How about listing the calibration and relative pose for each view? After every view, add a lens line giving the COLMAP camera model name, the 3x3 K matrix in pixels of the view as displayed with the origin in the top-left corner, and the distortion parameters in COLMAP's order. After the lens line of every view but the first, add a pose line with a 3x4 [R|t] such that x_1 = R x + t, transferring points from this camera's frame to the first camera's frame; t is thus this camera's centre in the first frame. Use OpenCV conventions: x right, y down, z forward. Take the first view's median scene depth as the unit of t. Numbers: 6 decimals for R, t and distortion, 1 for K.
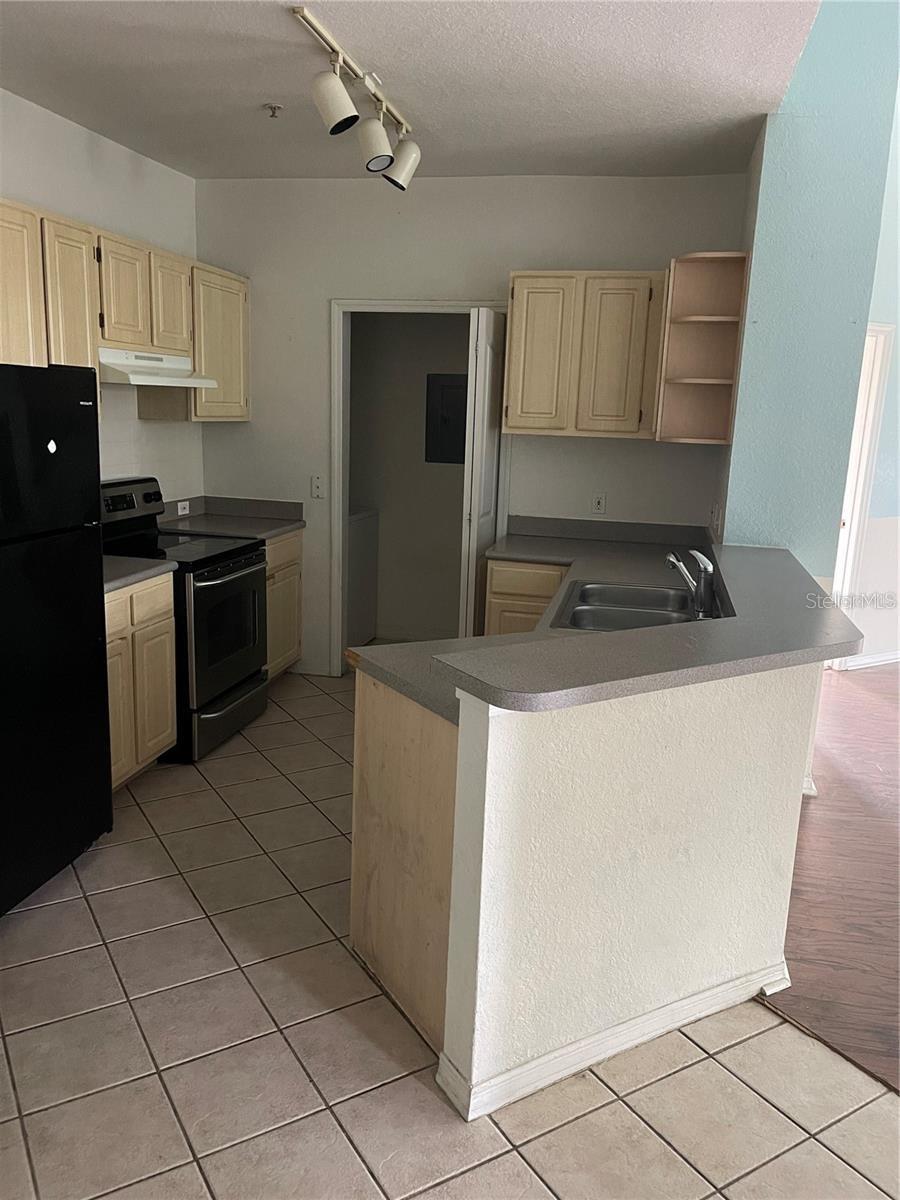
lens RADIAL K [[904.1, 0, 450.0], [0, 904.1, 600.0], [0, 0, 1]] dist [0.004538, 0.002707]
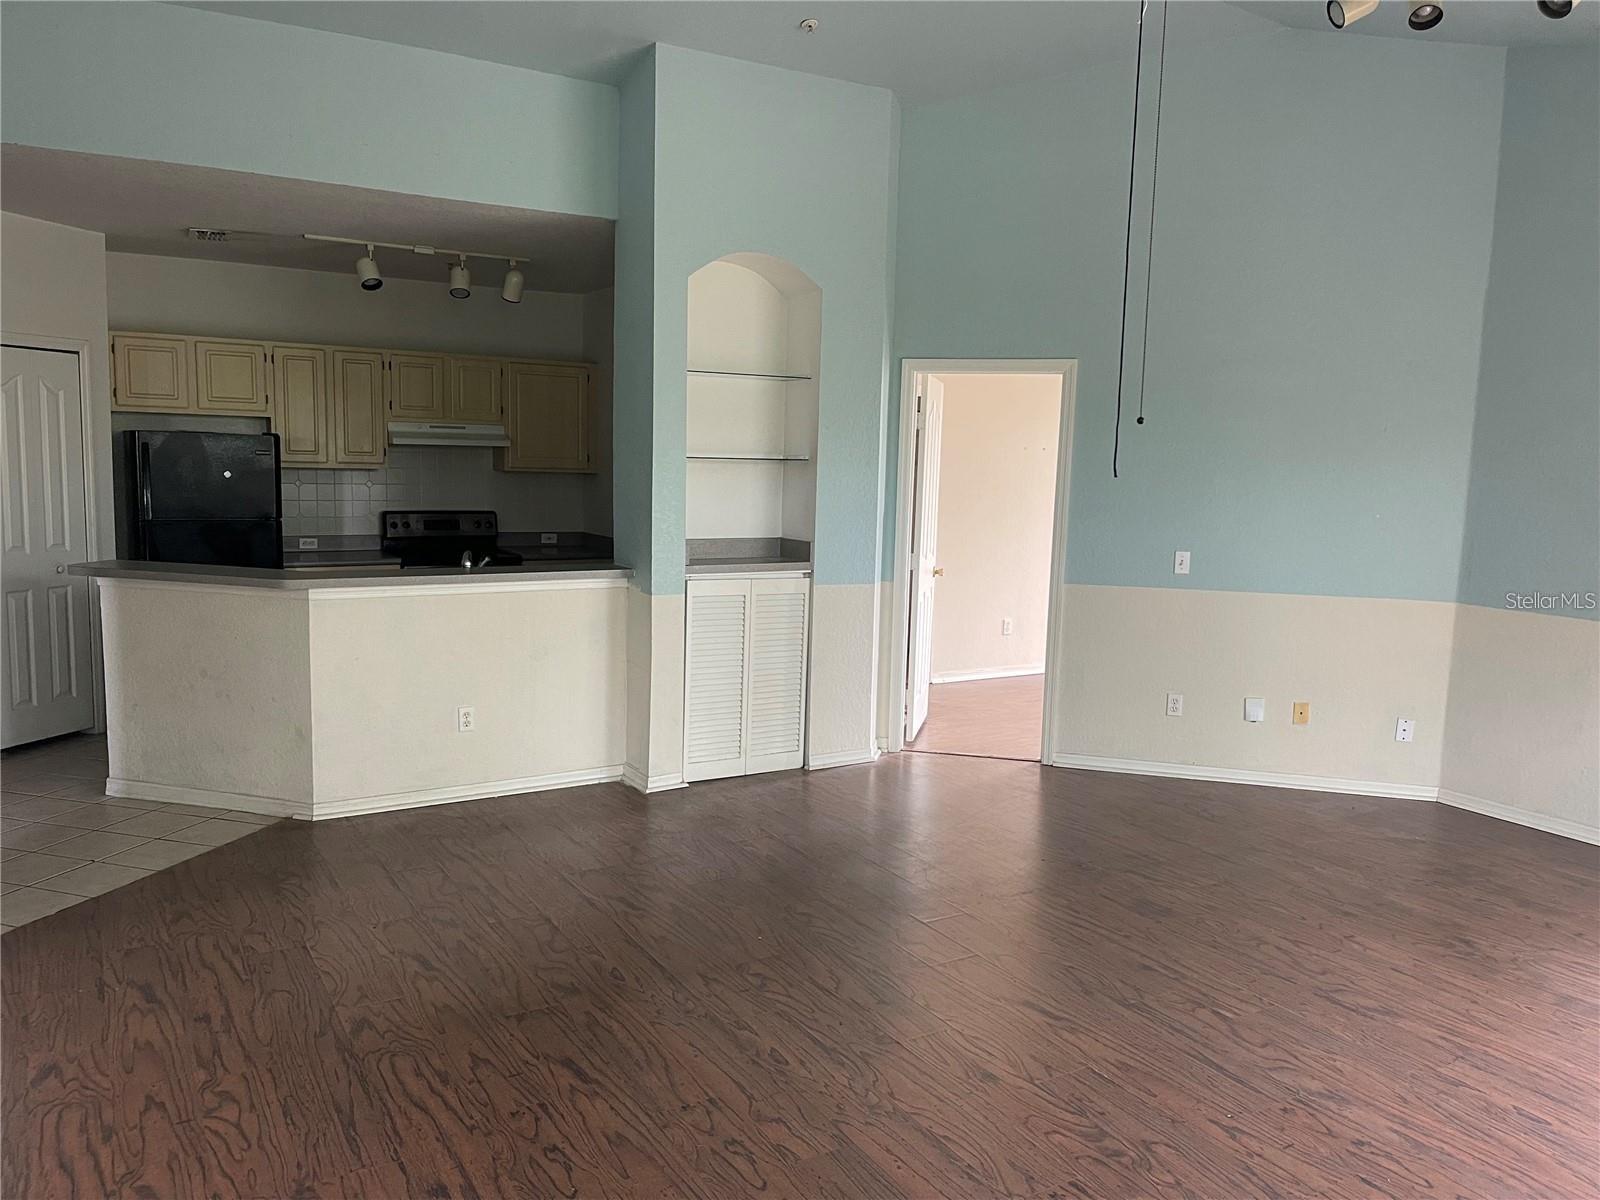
lens RADIAL K [[1205.5, 0, 800.0], [0, 1205.5, 600.0], [0, 0, 1]] dist [0.004538, 0.002707]
pose [[0.684054, 0.066717, -0.726374, 1.389172], [-0.154531, 0.986460, -0.054921, 0.029175], [0.712875, 0.149817, 0.685102, 0.089367]]
